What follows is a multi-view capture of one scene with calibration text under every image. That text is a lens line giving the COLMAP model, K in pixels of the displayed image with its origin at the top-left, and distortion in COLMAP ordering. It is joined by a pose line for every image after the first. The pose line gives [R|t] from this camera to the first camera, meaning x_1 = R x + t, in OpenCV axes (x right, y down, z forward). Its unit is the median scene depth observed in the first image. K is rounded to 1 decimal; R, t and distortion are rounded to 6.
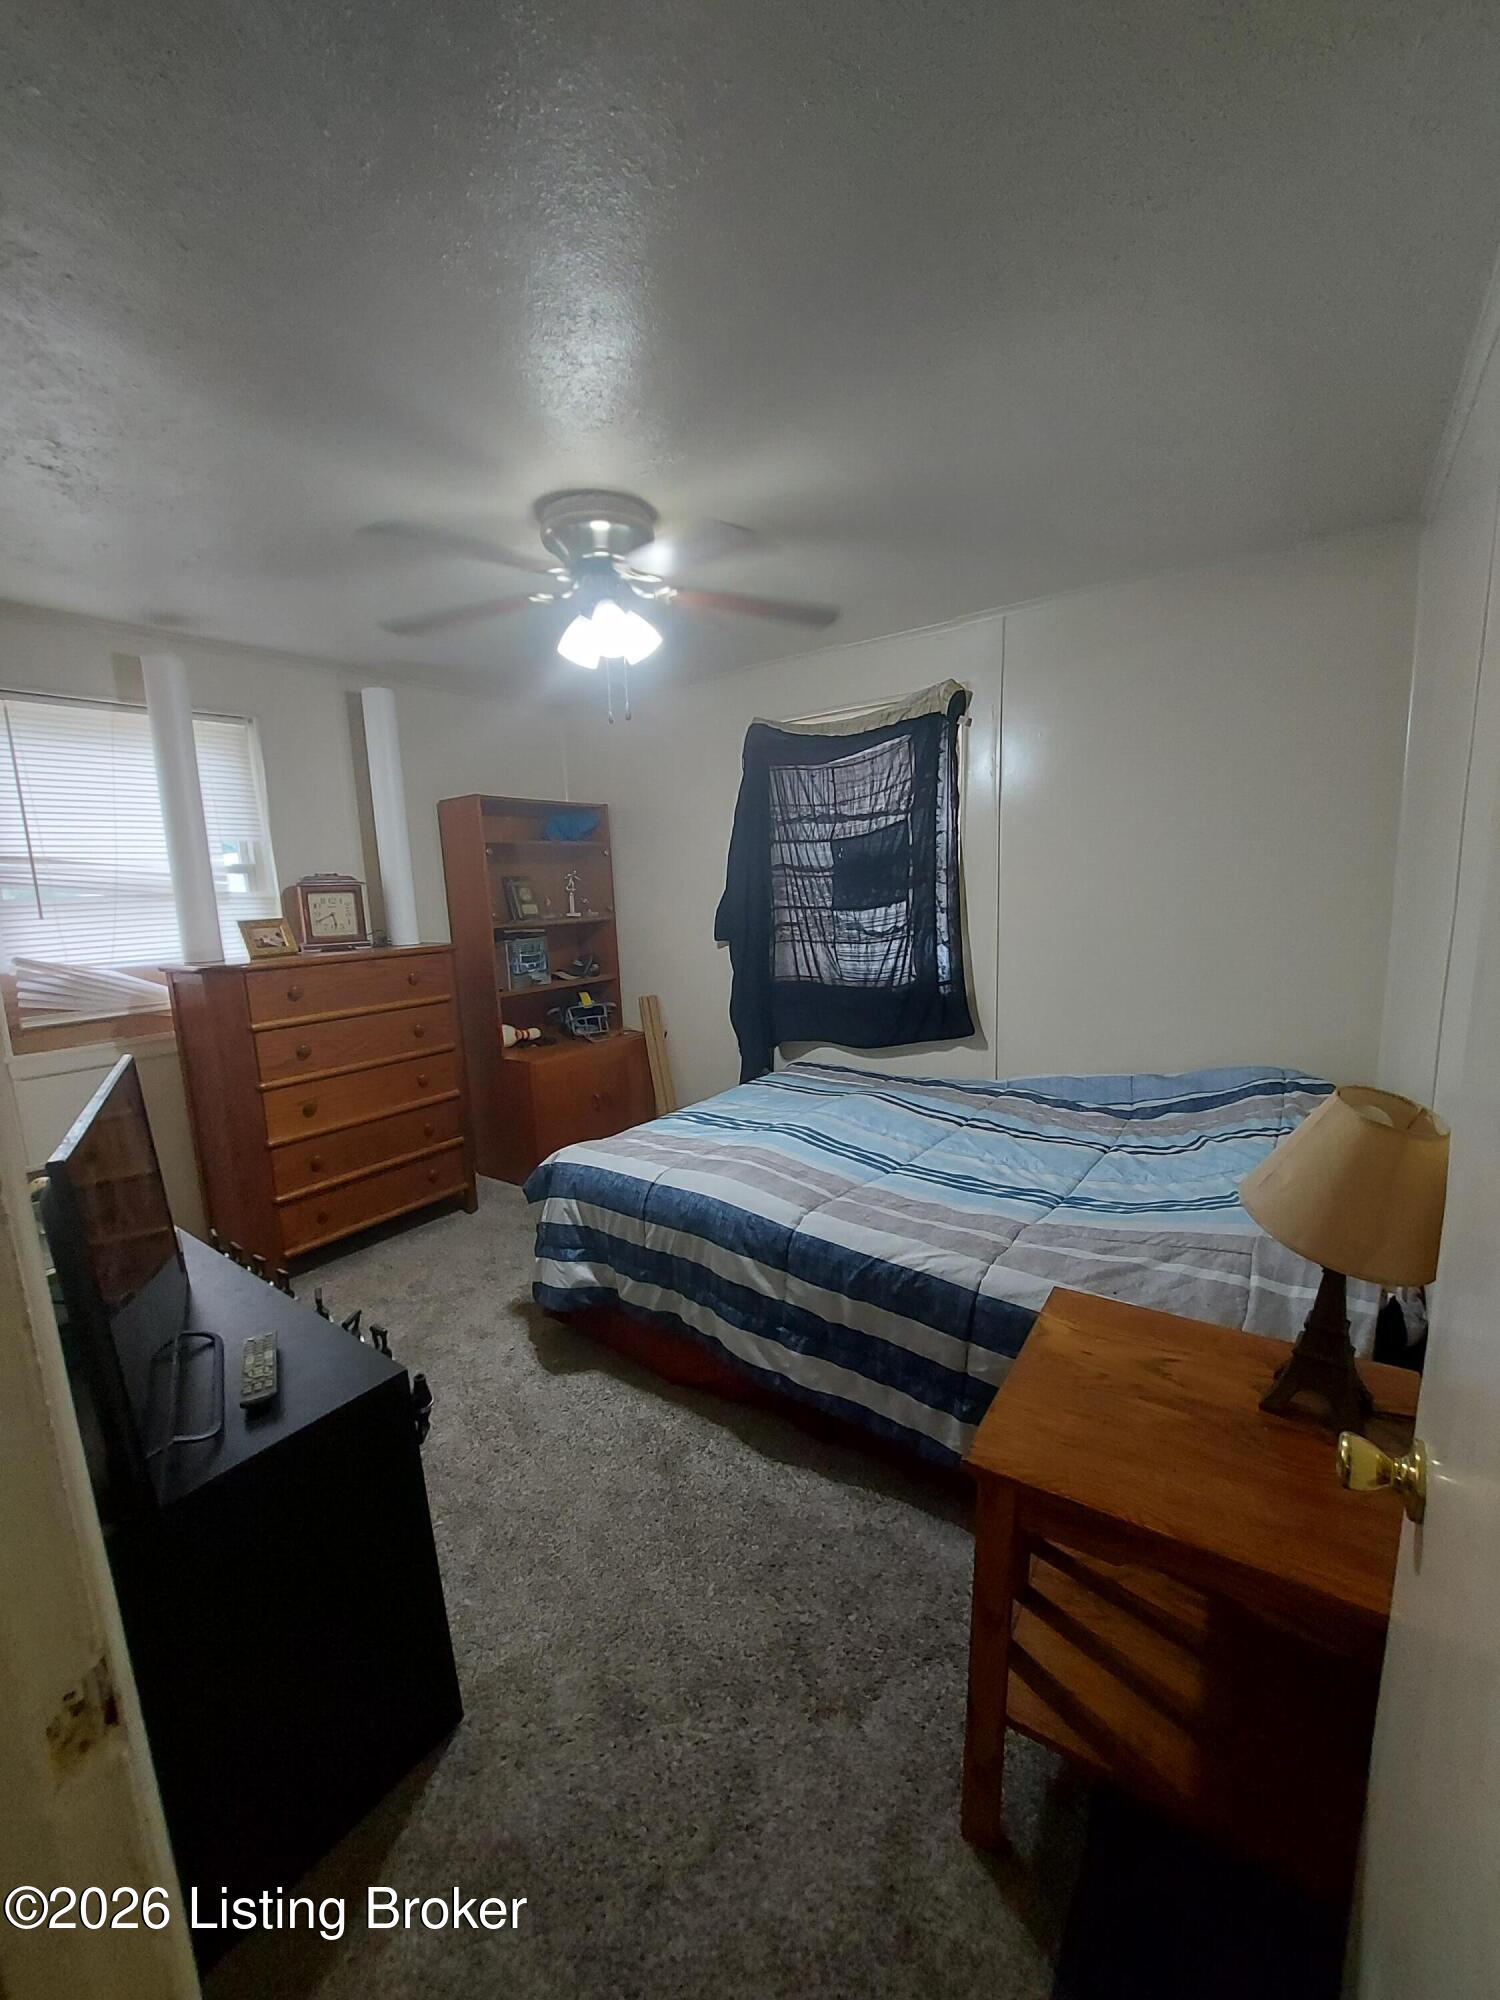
lens RADIAL K [[805.9, 0, 742.0], [0, 805.9, 1008.5], [0, 0, 1]] dist [-0.029076, 0.005528]
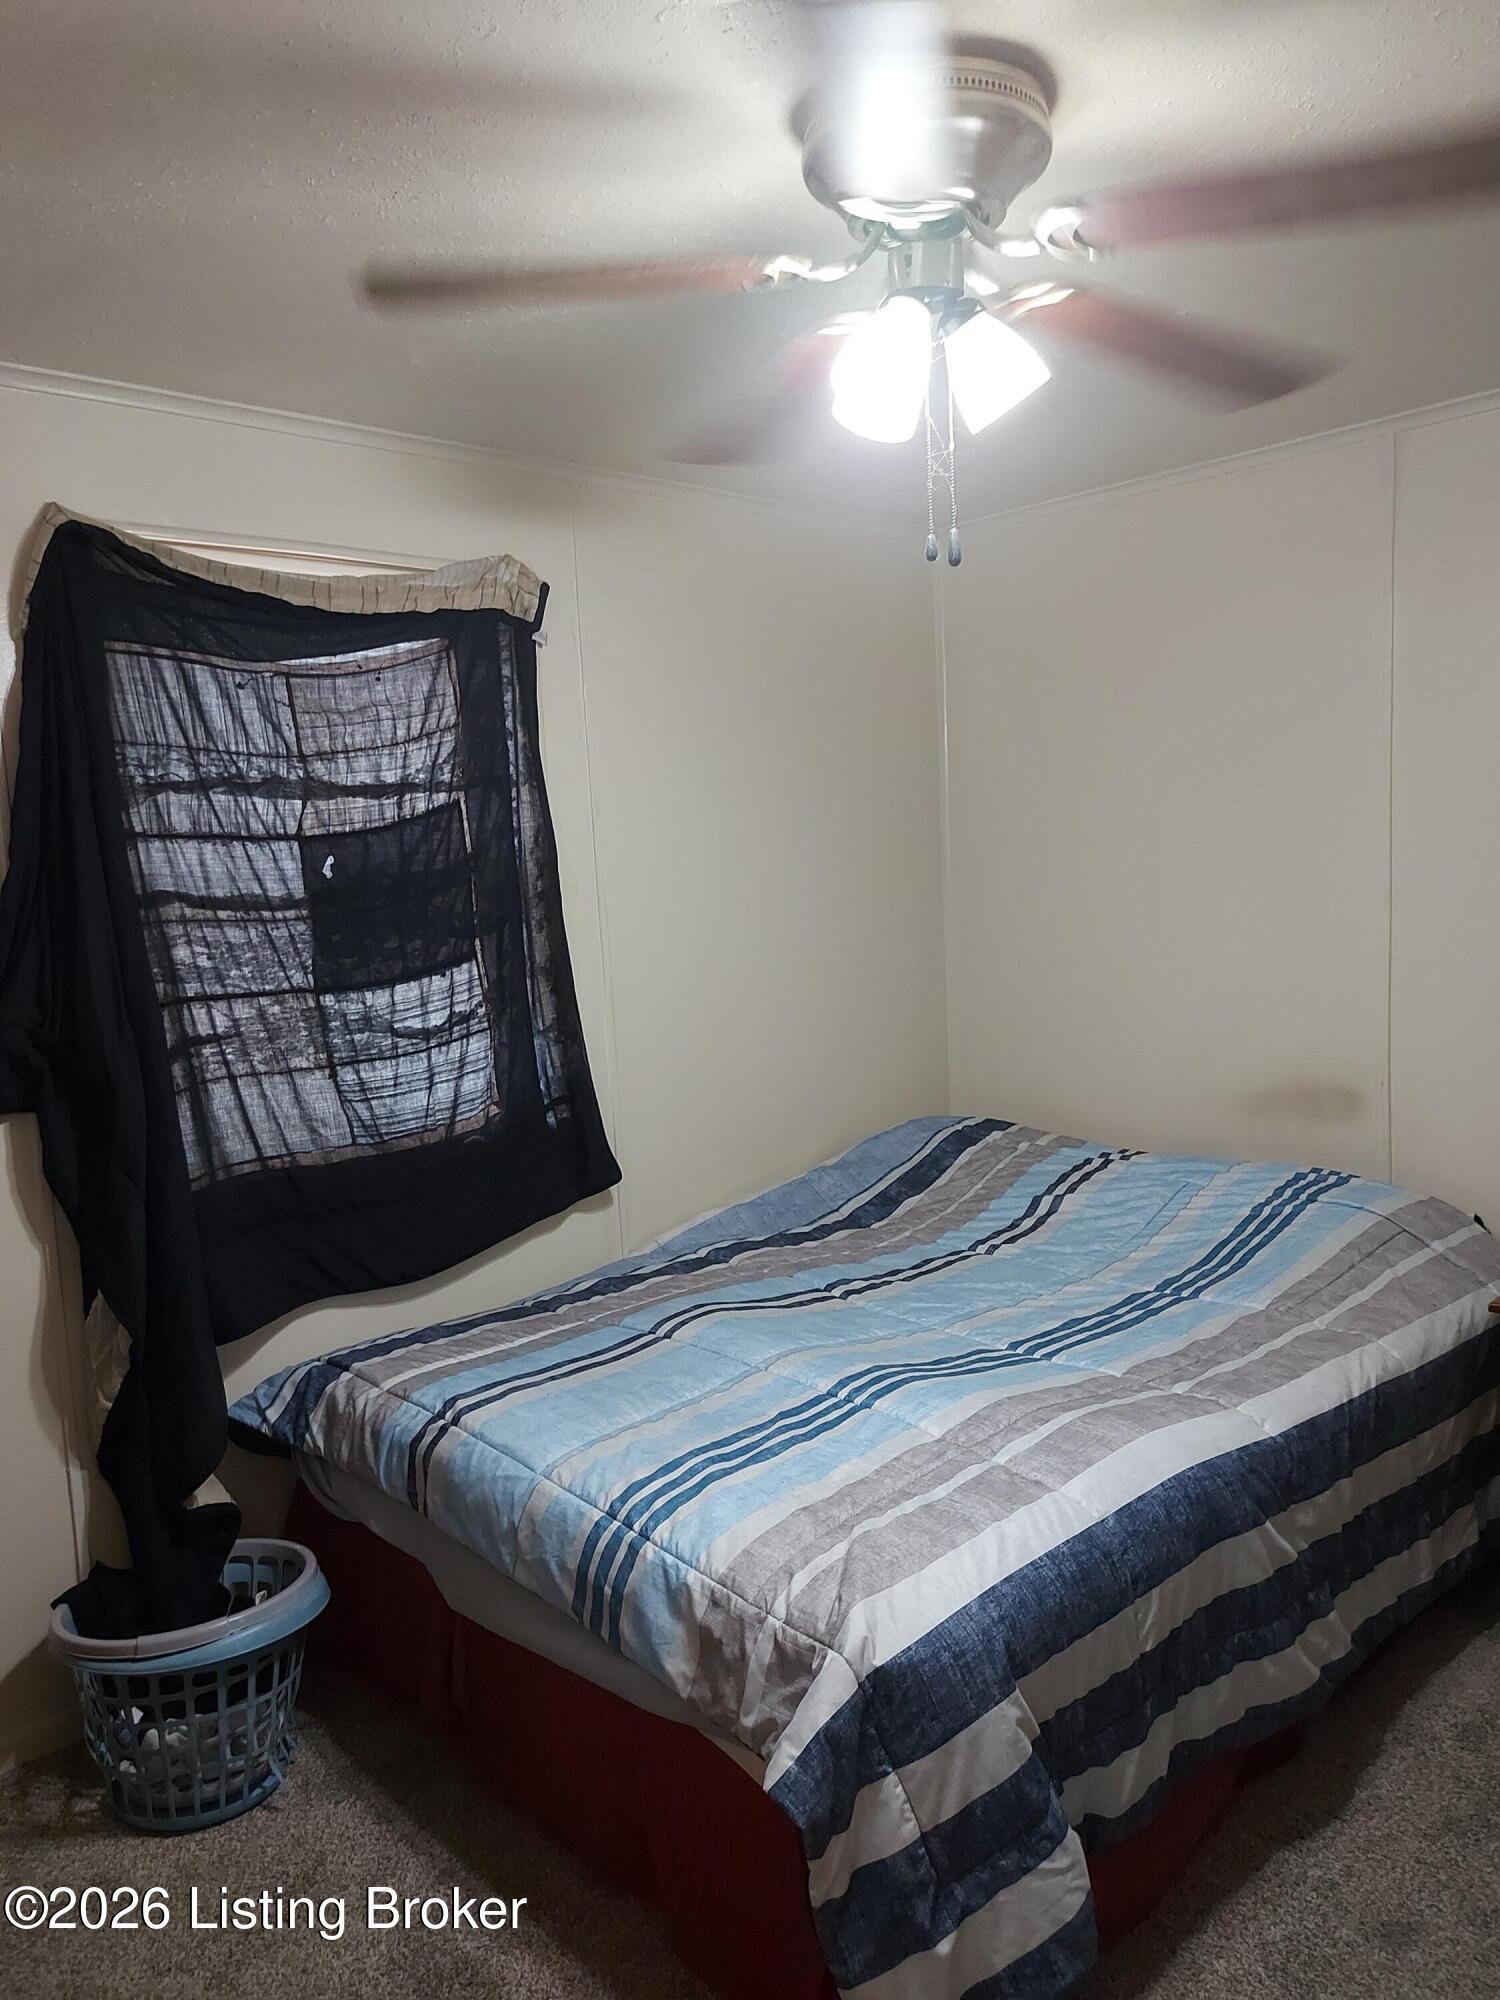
lens RADIAL K [[1452.8, 0, 750.0], [0, 1452.8, 1000.0], [0, 0, 1]] dist [0.044612, 0.000081]
pose [[0.182752, -0.073893, 0.980378, -0.643600], [0.191446, 0.980758, 0.038234, -0.107203], [-0.964339, 0.180702, 0.193382, 0.635567]]
